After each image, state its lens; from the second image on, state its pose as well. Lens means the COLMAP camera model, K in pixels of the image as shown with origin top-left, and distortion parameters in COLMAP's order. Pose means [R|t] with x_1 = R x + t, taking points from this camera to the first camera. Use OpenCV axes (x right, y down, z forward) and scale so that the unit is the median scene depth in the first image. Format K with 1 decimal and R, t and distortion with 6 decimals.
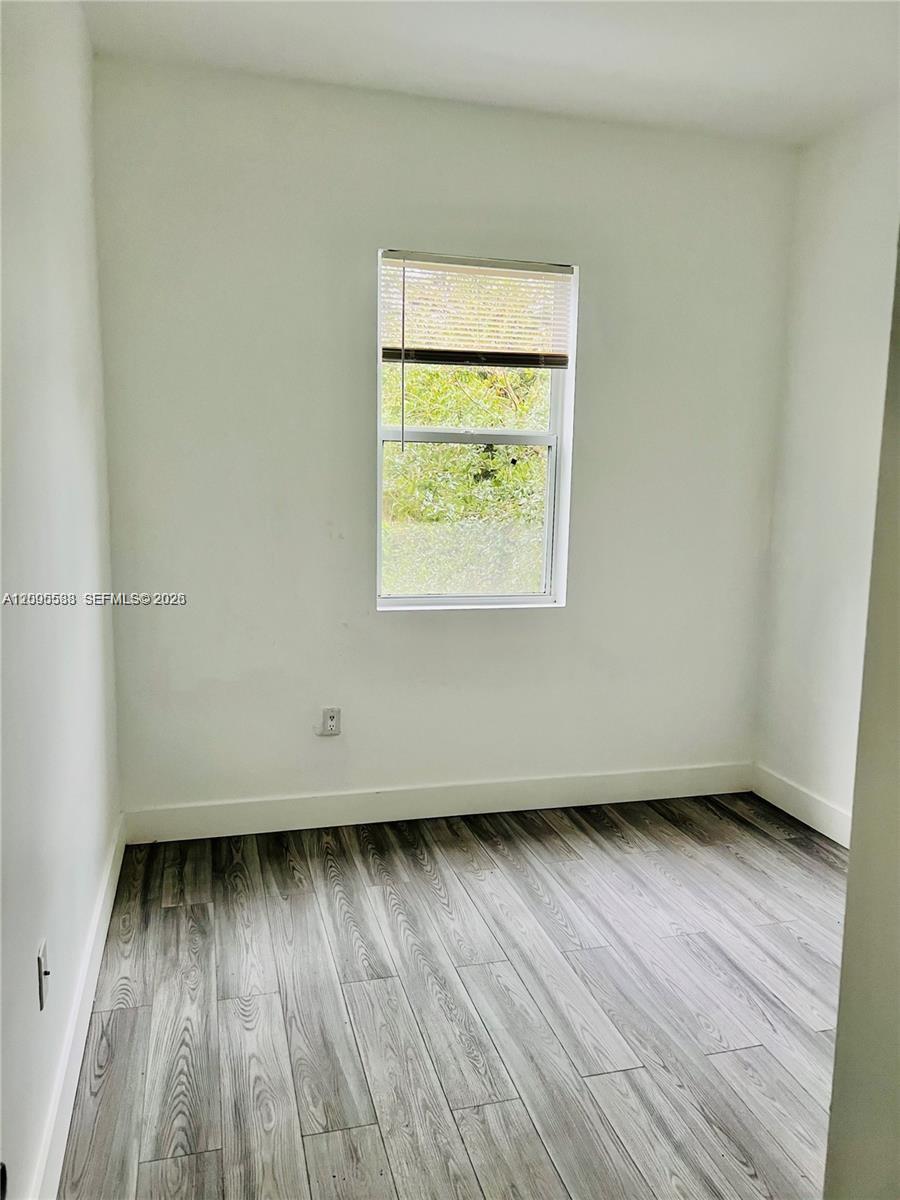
lens RADIAL K [[902.3, 0, 454.6], [0, 902.3, 595.7], [0, 0, 1]] dist [0.024947, -0.022845]
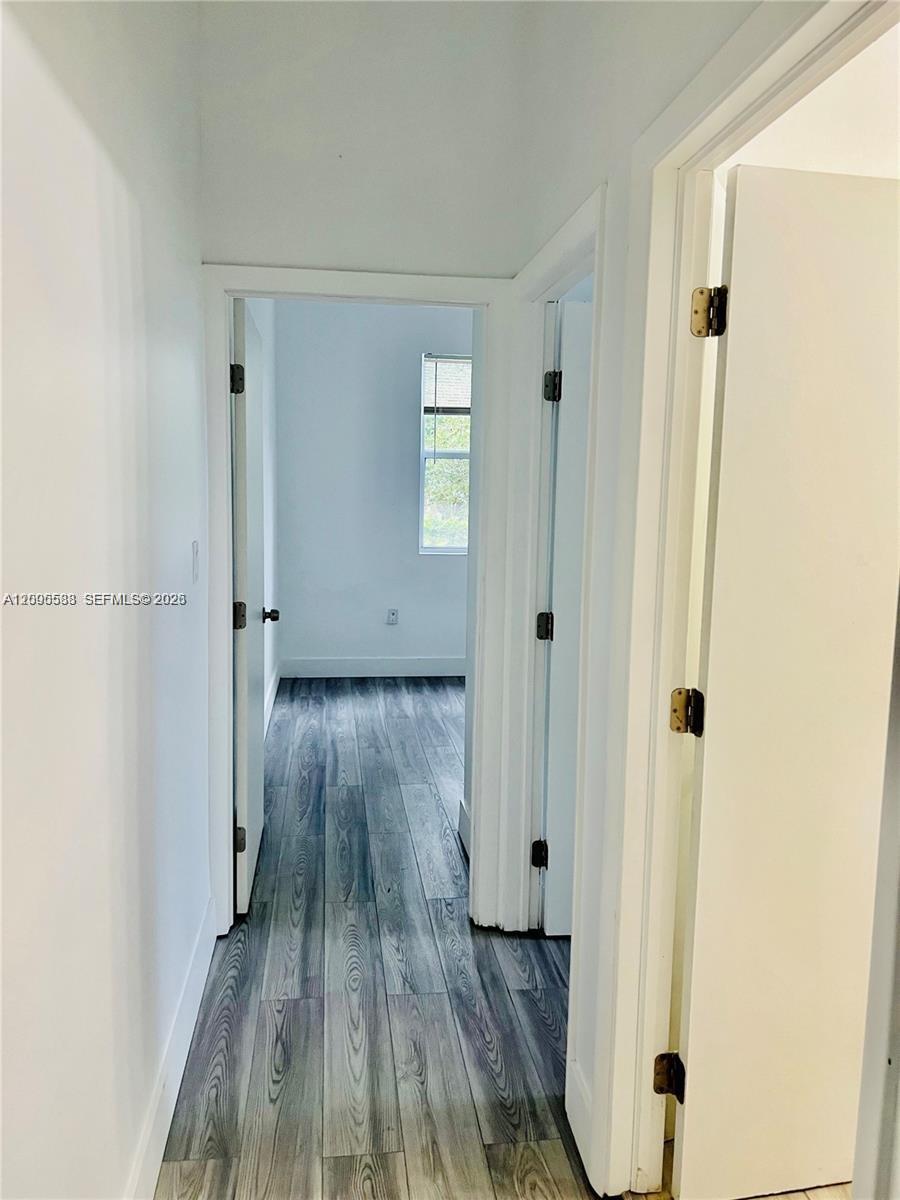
lens RADIAL K [[902.3, 0, 448.1], [0, 902.3, 600.1], [0, 0, 1]] dist [0.024947, -0.022845]
pose [[0.990013, 0.020772, -0.139439, 0.263983], [-0.022838, 0.999652, -0.013234, 0.157551], [0.139115, 0.016287, 0.990142, -0.900289]]
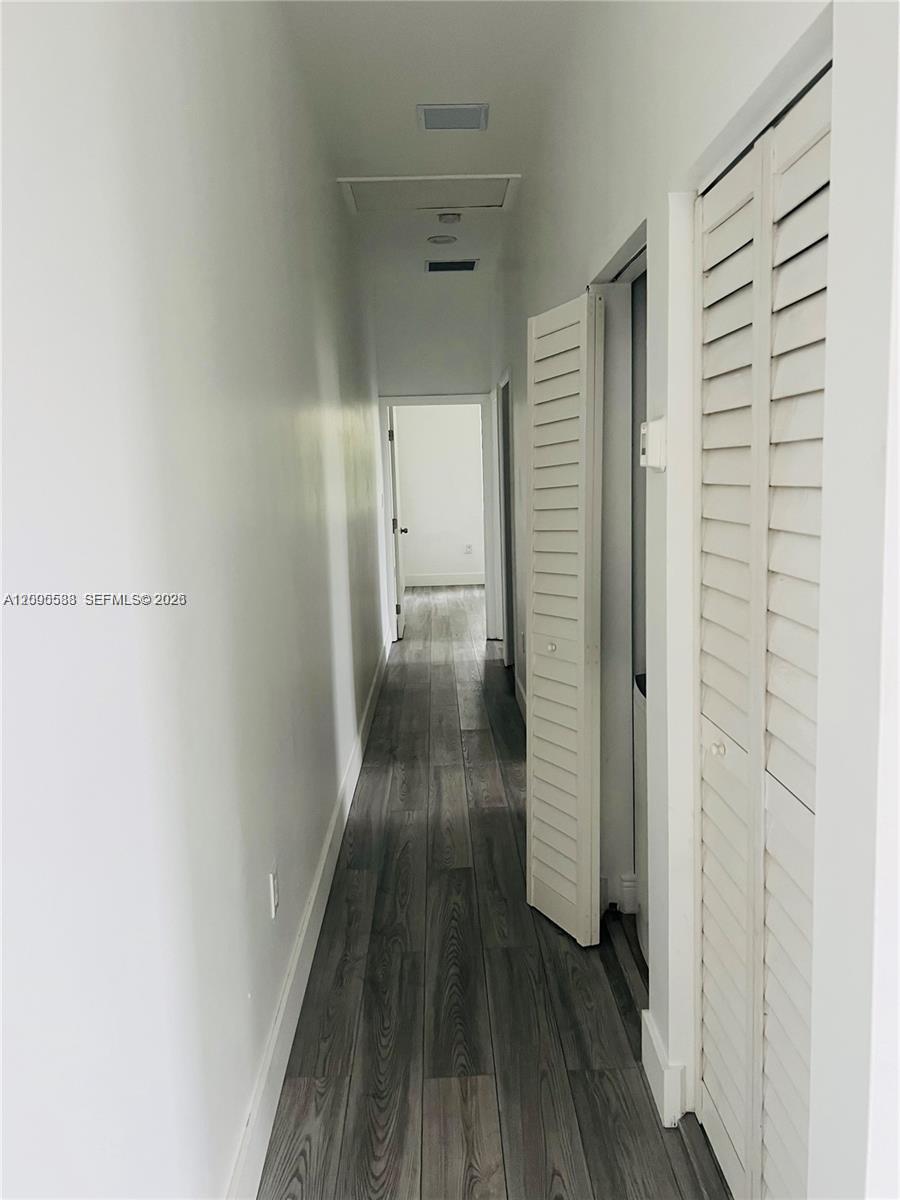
lens RADIAL K [[902.3, 0, 451.4], [0, 902.3, 599.9], [0, 0, 1]] dist [0.024947, -0.022845]
pose [[0.966977, -0.012759, -0.254542, 0.709474], [0.013215, 0.999913, 0.000082, 0.381439], [0.254519, -0.003443, 0.967062, -2.399803]]
